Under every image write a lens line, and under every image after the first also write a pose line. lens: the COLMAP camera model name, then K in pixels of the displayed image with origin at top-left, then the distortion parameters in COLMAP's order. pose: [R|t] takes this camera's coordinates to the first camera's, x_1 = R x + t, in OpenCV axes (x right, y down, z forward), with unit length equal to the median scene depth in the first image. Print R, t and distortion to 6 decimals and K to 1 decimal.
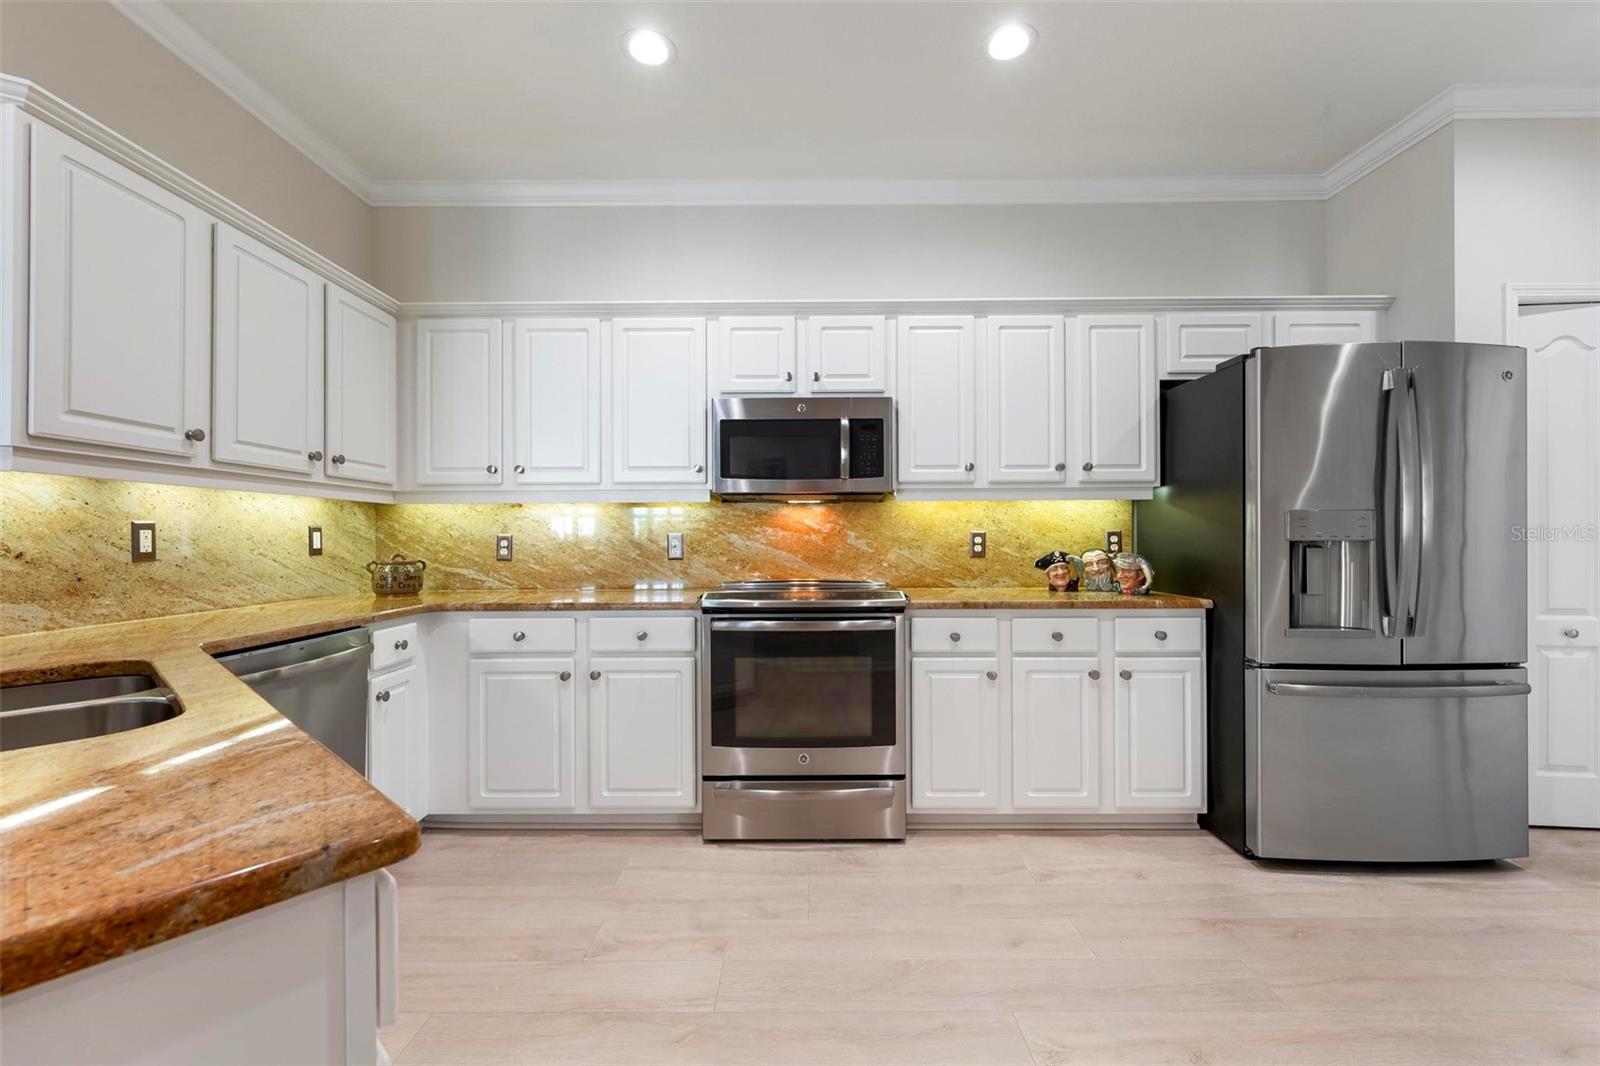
lens RADIAL K [[658.8, 0, 800.0], [0, 658.8, 533.0], [0, 0, 1]] dist [0.001684, 0.000350]
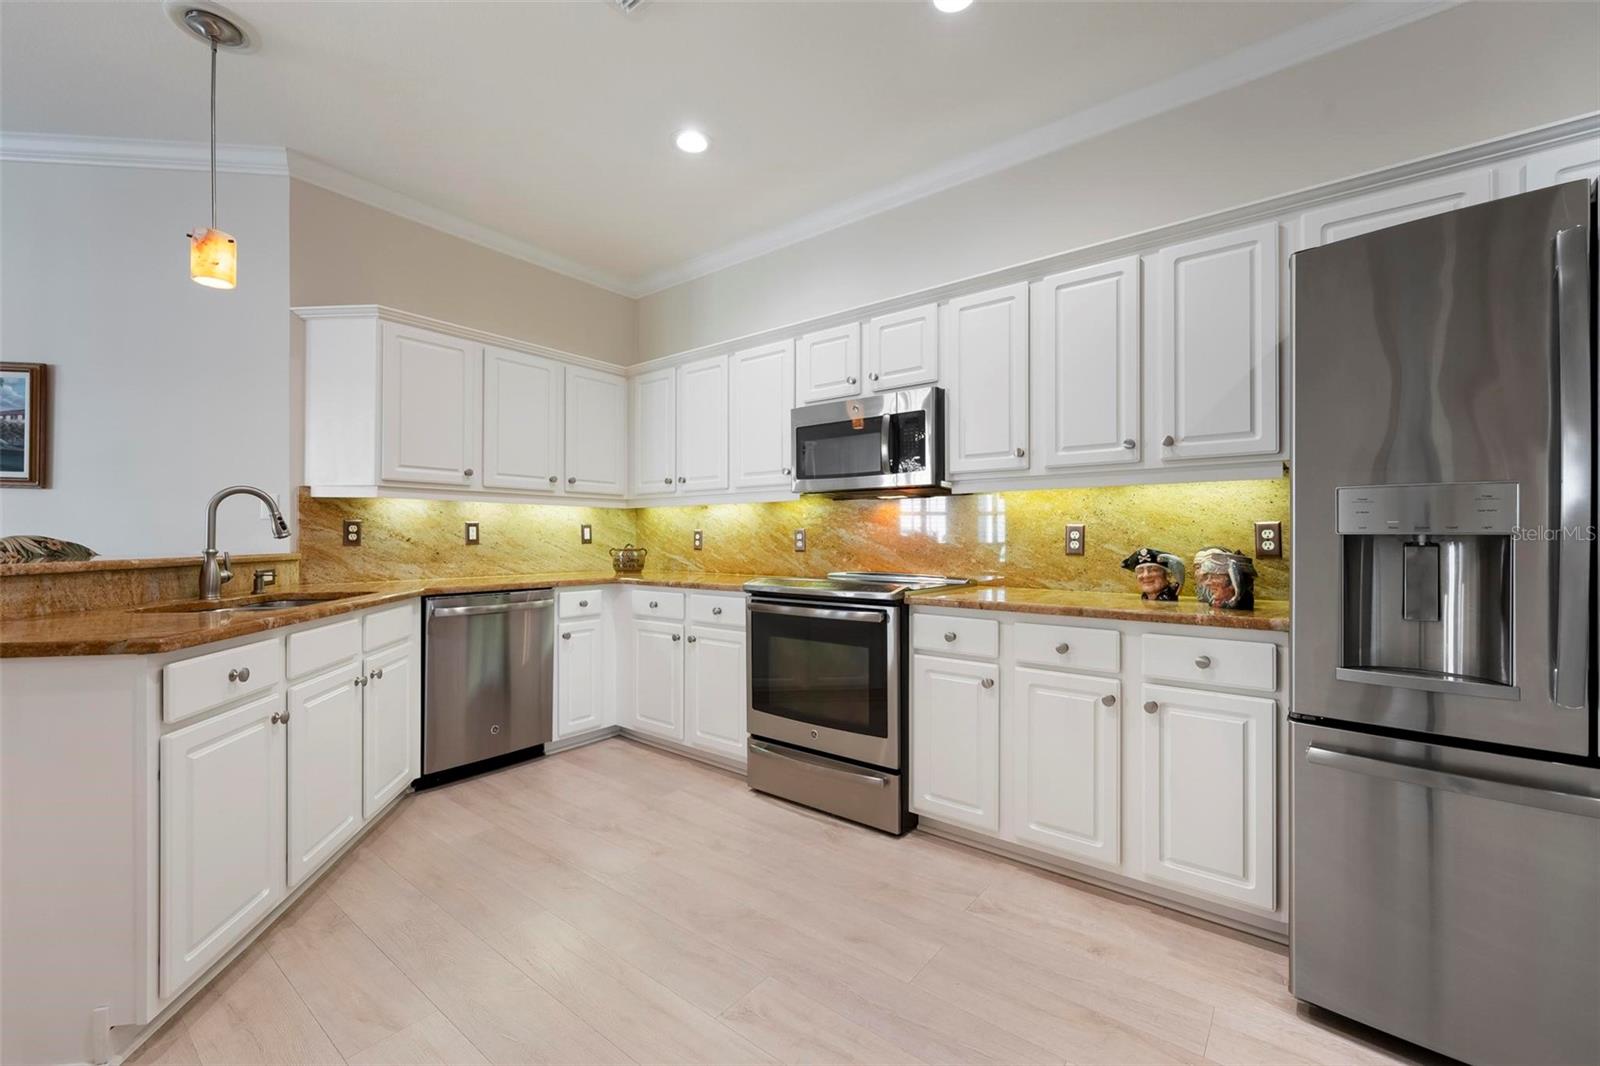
lens RADIAL K [[658.8, 0, 800.0], [0, 658.8, 533.0], [0, 0, 1]] dist [0.001684, 0.000350]
pose [[0.784029, 0.000759, -0.620724, 0.642870], [0.000922, 0.999997, 0.002387, 0.006938], [0.620723, -0.002444, 0.784026, 0.127876]]
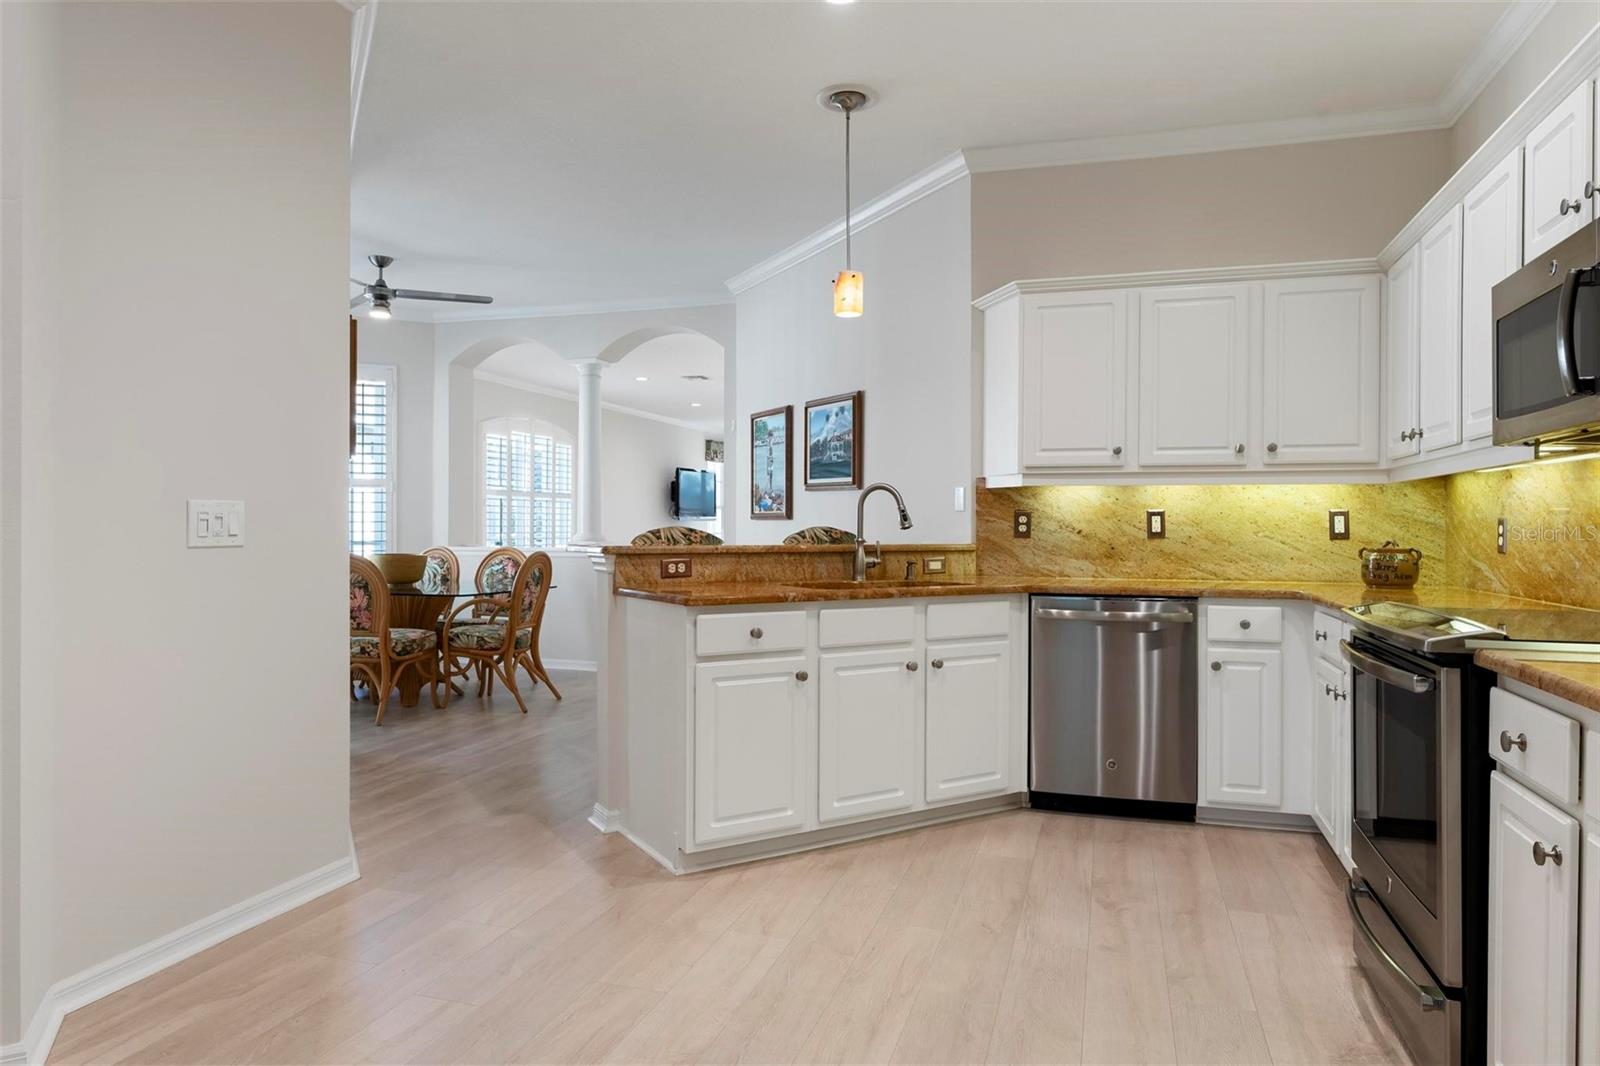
lens RADIAL K [[985.9, 0, 800.0], [0, 985.9, 533.0], [0, 0, 1]] dist [0.002030, 0.000641]
pose [[-0.300336, 0.009802, -0.953783, 1.004273], [0.004717, 0.999950, 0.008791, 0.007499], [0.953822, -0.001859, -0.300367, 0.733217]]
